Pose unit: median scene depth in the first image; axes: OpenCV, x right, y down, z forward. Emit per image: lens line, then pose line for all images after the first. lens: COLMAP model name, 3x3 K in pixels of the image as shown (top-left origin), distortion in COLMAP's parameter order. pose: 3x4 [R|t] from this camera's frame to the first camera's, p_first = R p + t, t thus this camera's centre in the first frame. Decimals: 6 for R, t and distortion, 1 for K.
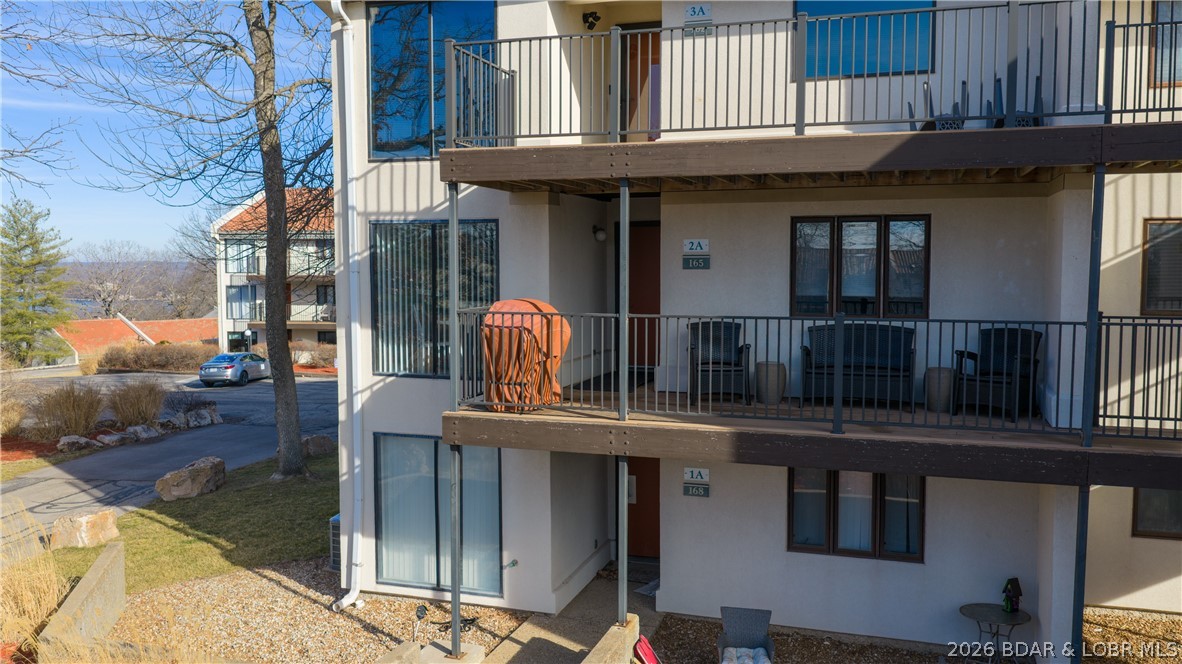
lens RADIAL K [[1031.0, 0, 591.0], [0, 1031.0, 334.6], [0, 0, 1]] dist [-0.007091, -0.005822]
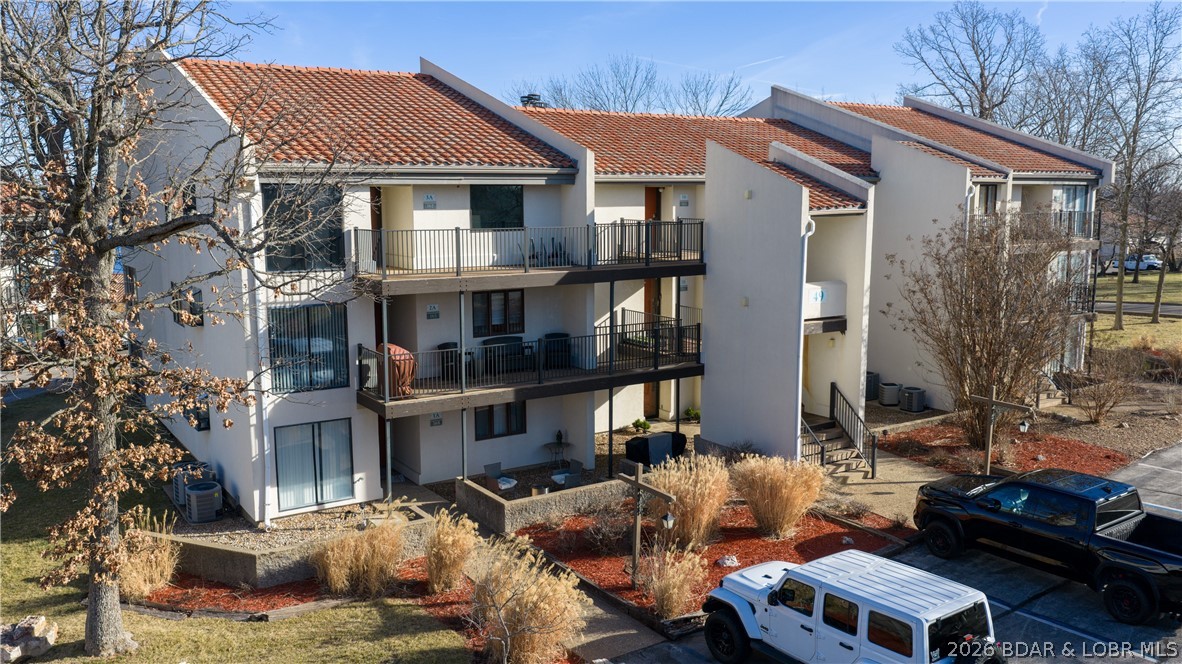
lens RADIAL K [[1031.0, 0, 592.3], [0, 1031.0, 333.3], [0, 0, 1]] dist [-0.007091, -0.005822]
pose [[0.627076, -0.124035, 0.769019, -1.309817], [0.066815, 0.992167, 0.105545, -0.233146], [-0.776087, -0.014803, 0.630452, -0.573881]]
